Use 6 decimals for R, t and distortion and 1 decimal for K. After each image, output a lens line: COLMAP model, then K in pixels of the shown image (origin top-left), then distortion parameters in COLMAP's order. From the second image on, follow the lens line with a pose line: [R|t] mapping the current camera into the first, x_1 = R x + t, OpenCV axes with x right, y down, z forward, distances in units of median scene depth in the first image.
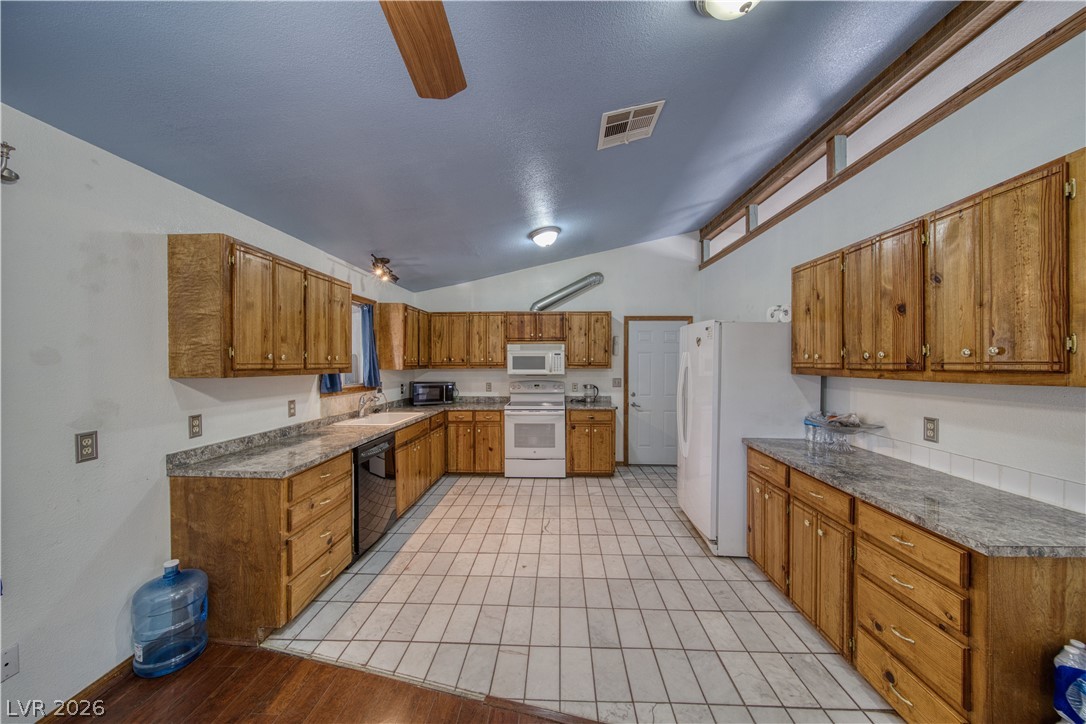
lens RADIAL K [[380.0, 0, 543.8], [0, 380.0, 360.3], [0, 0, 1]] dist [-0.002043, -0.000916]
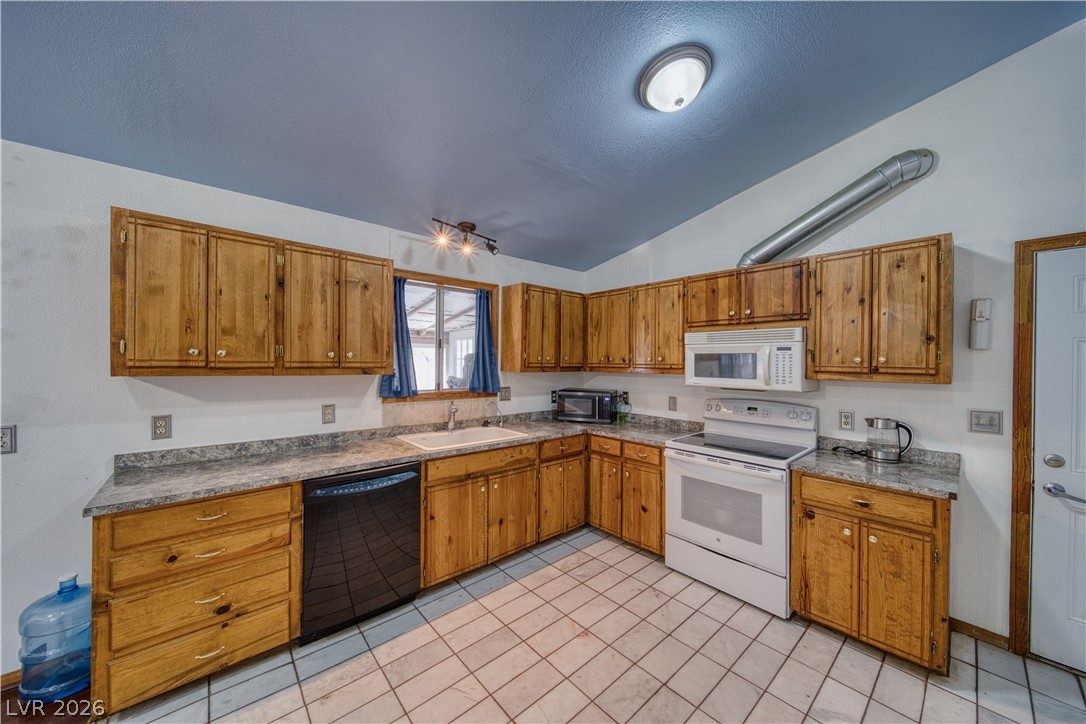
lens RADIAL K [[380.0, 0, 543.5], [0, 380.0, 360.2], [0, 0, 1]] dist [-0.002043, -0.000916]
pose [[0.688507, 0.005344, -0.725210, 0.332018], [-0.008077, 0.999967, -0.000300, 0.001706], [0.725185, 0.006063, 0.688528, 0.856873]]
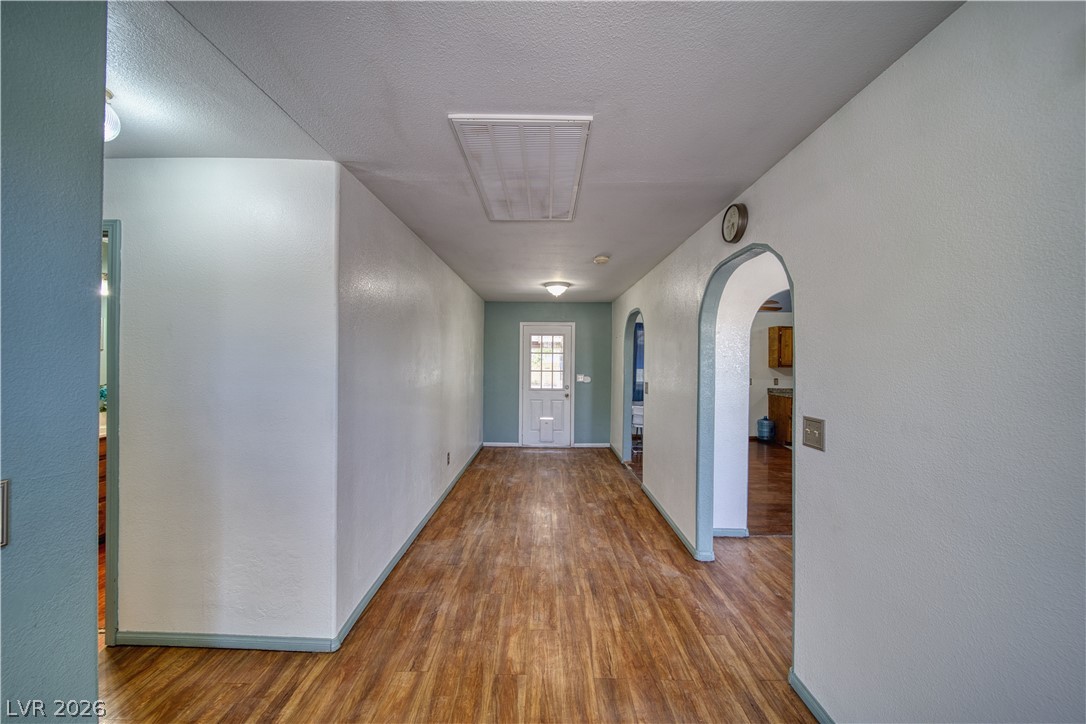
lens RADIAL K [[380.0, 0, 541.7], [0, 380.0, 366.3], [0, 0, 1]] dist [-0.002043, -0.000916]
pose [[0.018770, -0.006434, -0.999803, 1.997631], [-0.009776, 0.999930, -0.006618, 0.064574], [0.999776, 0.009898, 0.018706, -0.950232]]
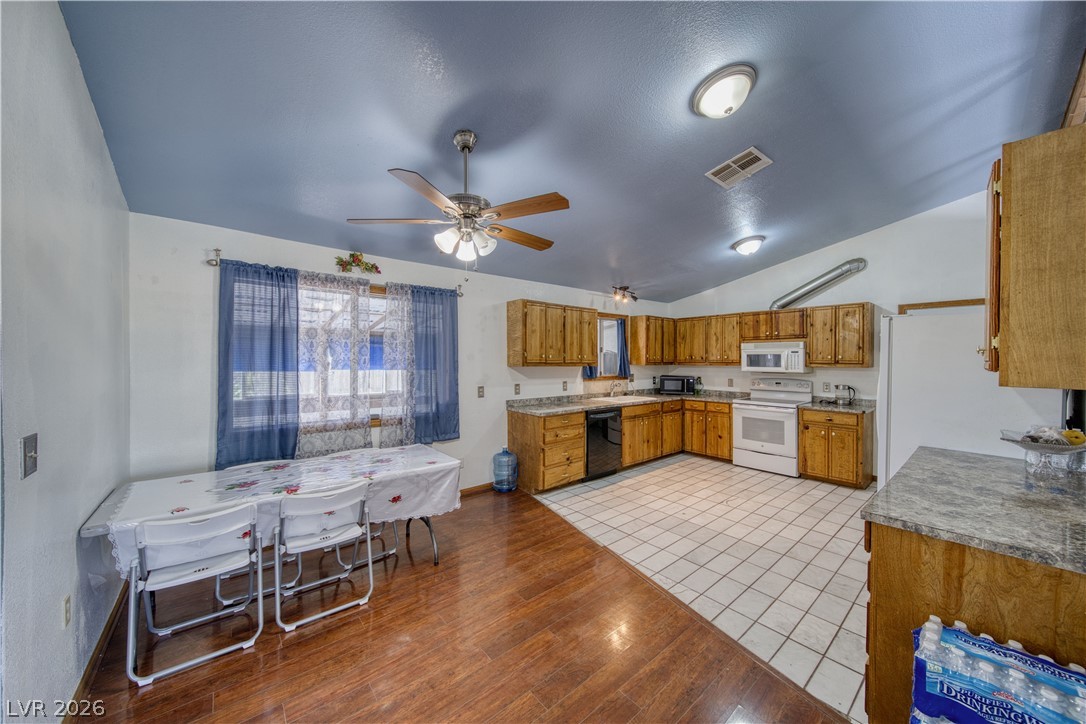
lens RADIAL K [[380.0, 0, 543.1], [0, 380.0, 360.4], [0, 0, 1]] dist [-0.002043, -0.000916]
pose [[0.669737, 0.005167, -0.742581, 0.624930], [-0.000298, 0.999978, 0.006689, -0.001377], [0.742599, -0.004259, 0.669723, -0.262457]]
